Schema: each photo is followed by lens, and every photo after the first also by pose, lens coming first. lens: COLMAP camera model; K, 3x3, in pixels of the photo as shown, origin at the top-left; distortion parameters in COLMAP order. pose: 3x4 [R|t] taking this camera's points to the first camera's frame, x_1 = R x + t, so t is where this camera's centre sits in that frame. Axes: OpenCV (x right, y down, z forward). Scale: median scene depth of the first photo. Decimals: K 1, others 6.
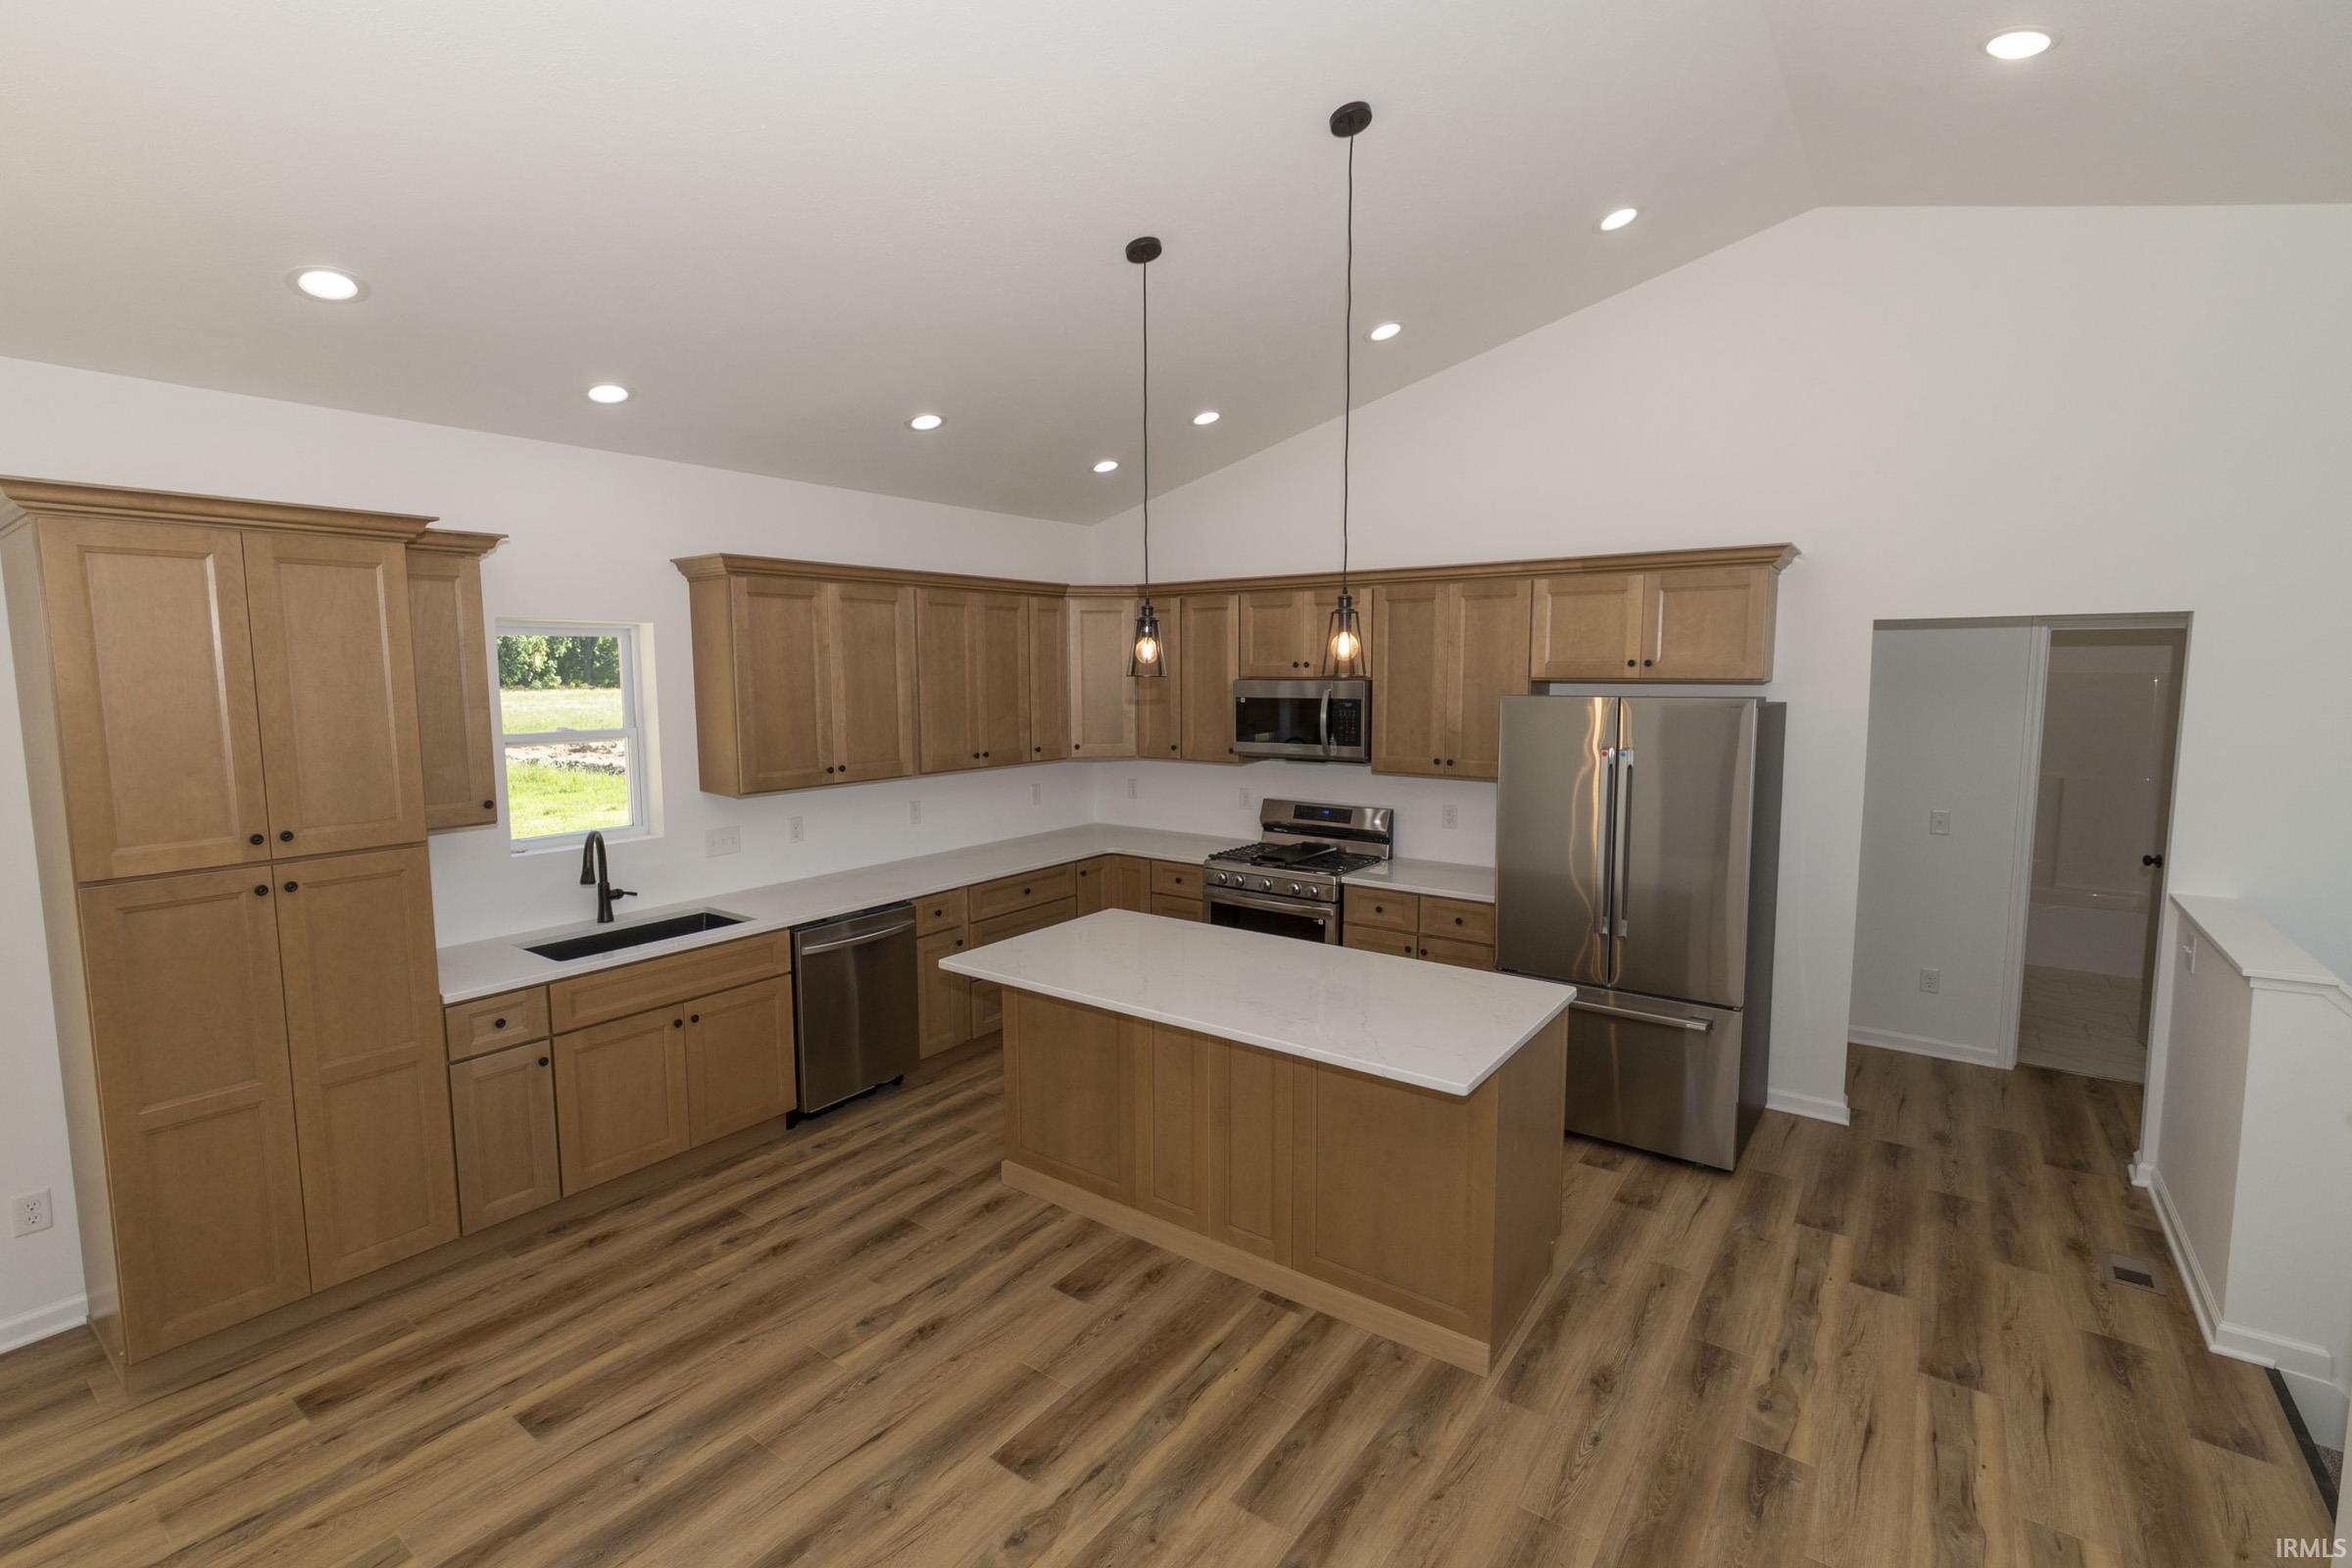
lens RADIAL K [[1055.6, 0, 1164.8], [0, 1055.6, 768.2], [0, 0, 1]] dist [-0.002222, 0.001704]
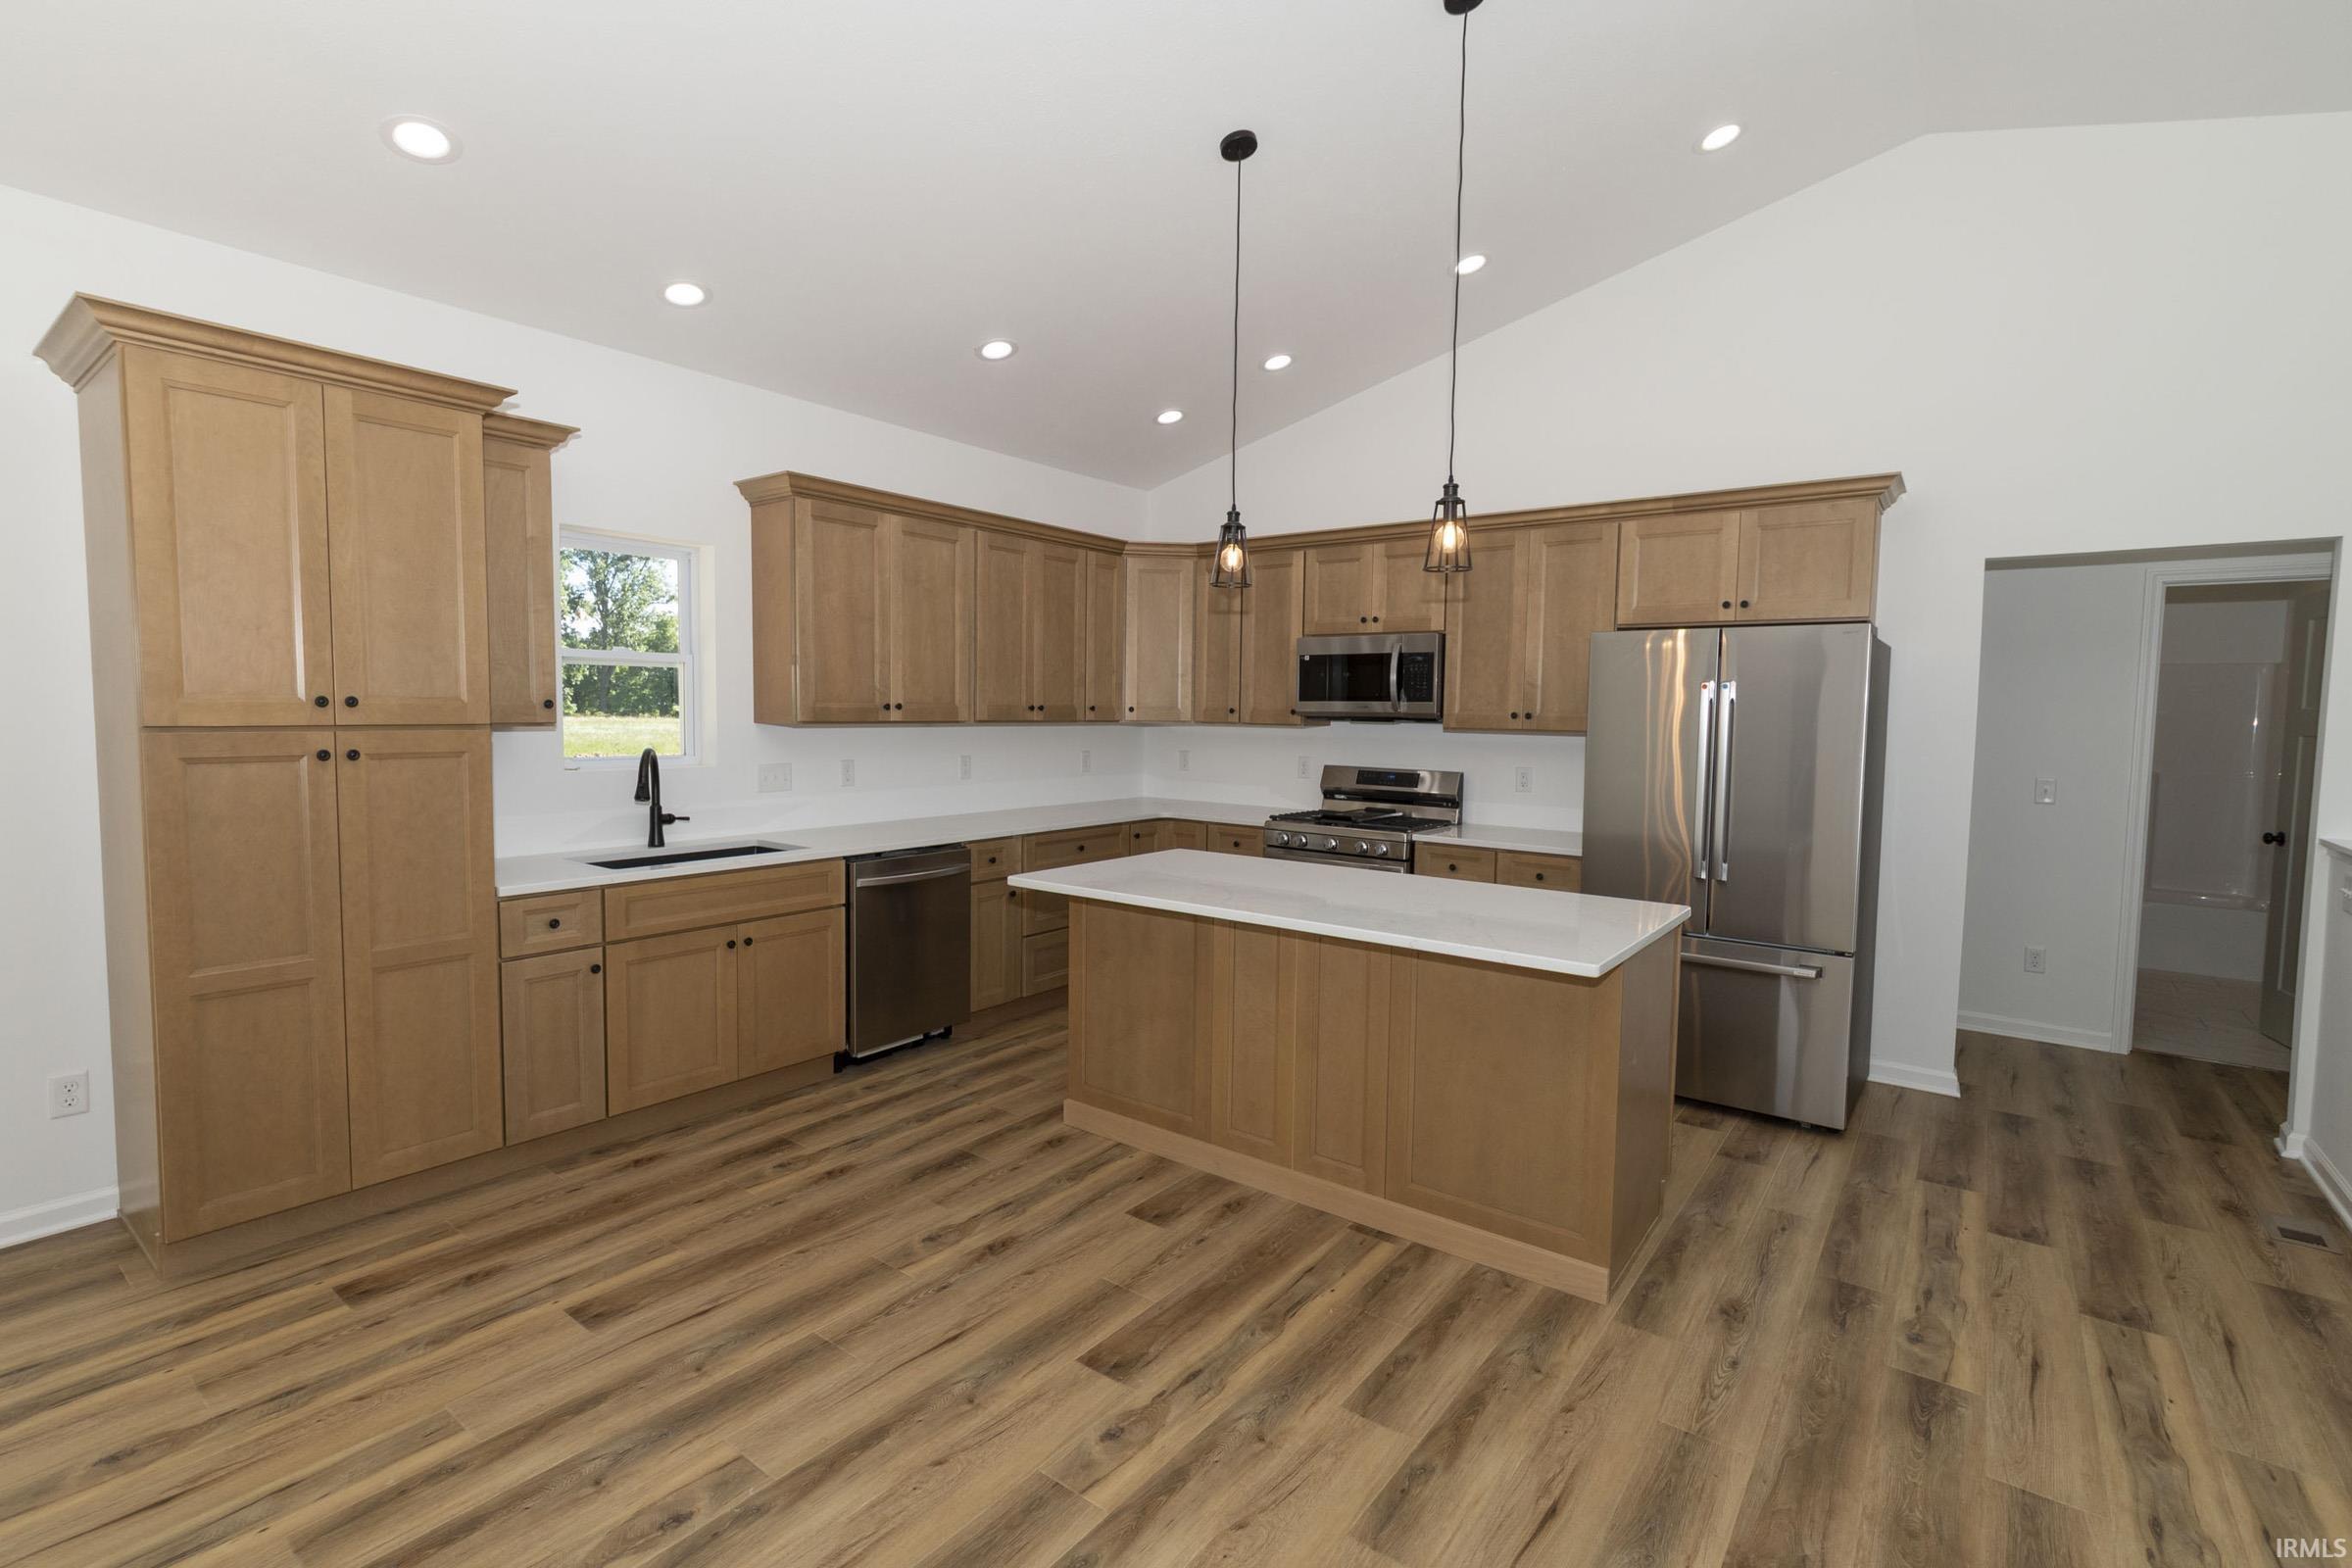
lens RADIAL K [[1074.3, 0, 1161.6], [0, 1074.3, 773.5], [0, 0, 1]] dist [-0.000388, 0.000701]
pose [[0.999625, 0.020298, -0.018387, -0.059883], [-0.020950, 0.999133, -0.035969, 0.122035], [0.017641, 0.036341, 0.999184, 0.028386]]
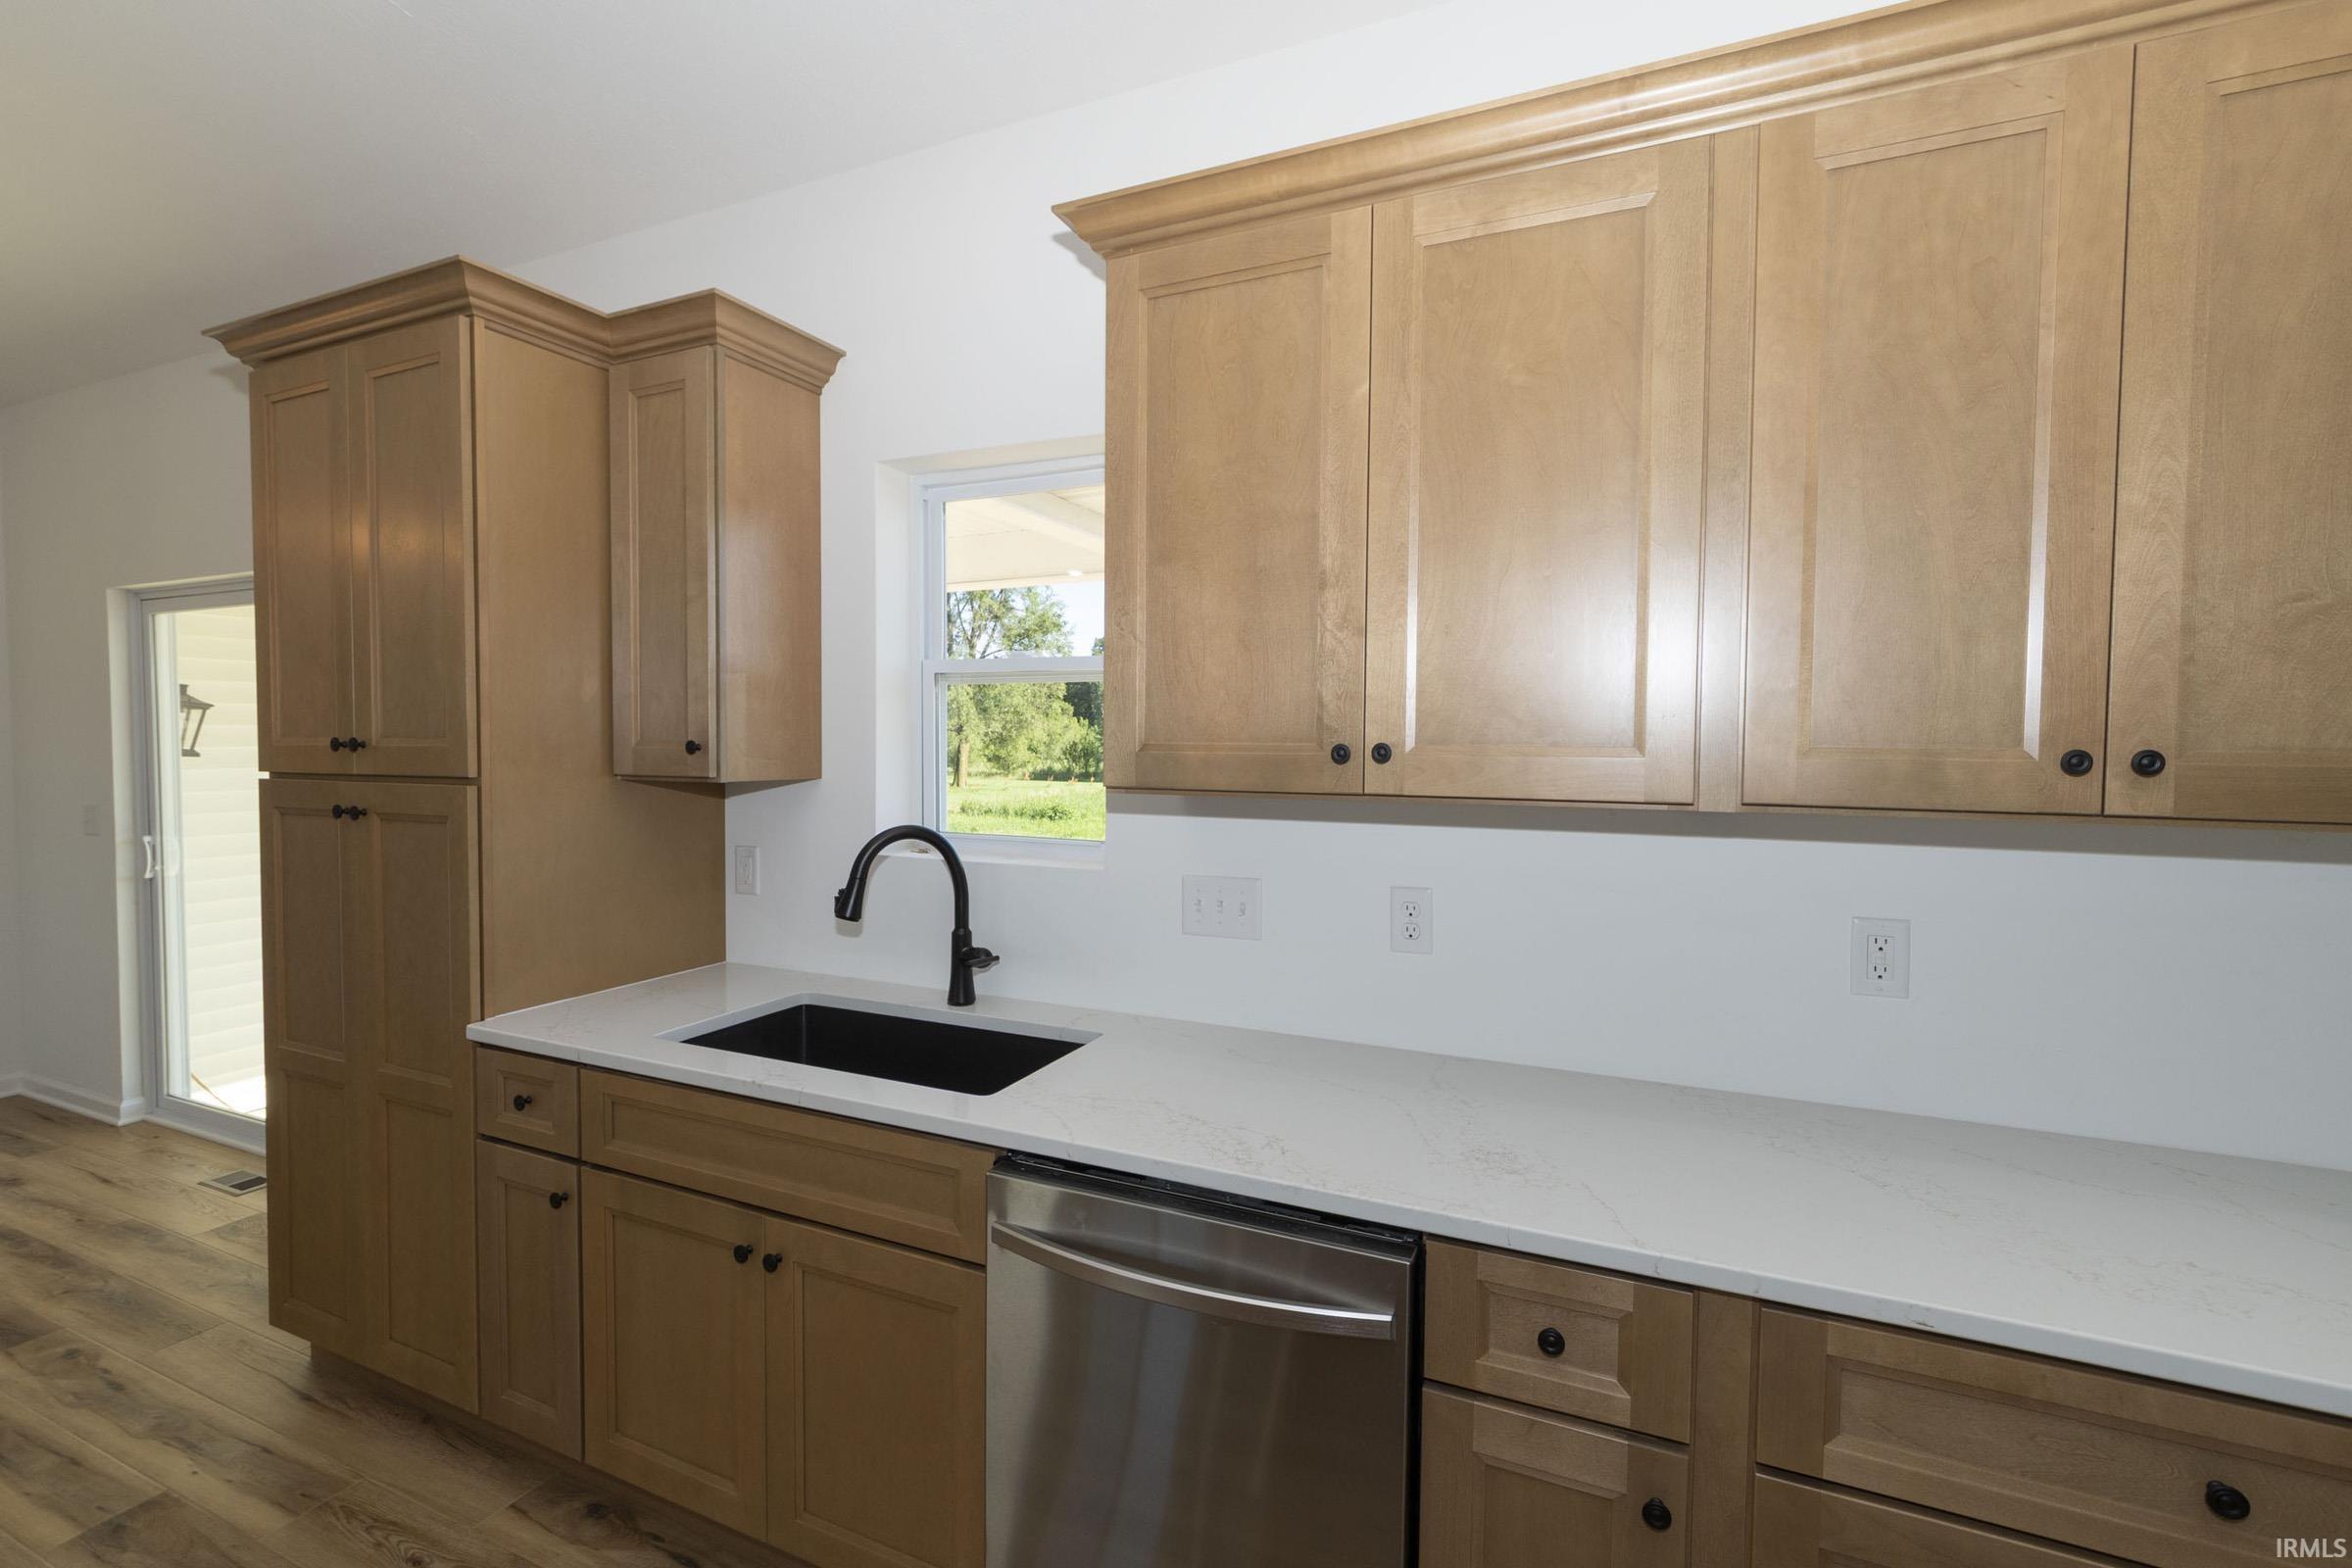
lens RADIAL K [[1062.7, 0, 1155.6], [0, 1062.7, 774.9], [0, 0, 1]] dist [0.003960, 0.000942]
pose [[0.195478, 0.041668, -0.979822, 0.014721], [-0.103419, 0.994402, 0.021655, 0.009493], [0.975240, 0.097099, 0.198693, 1.142974]]
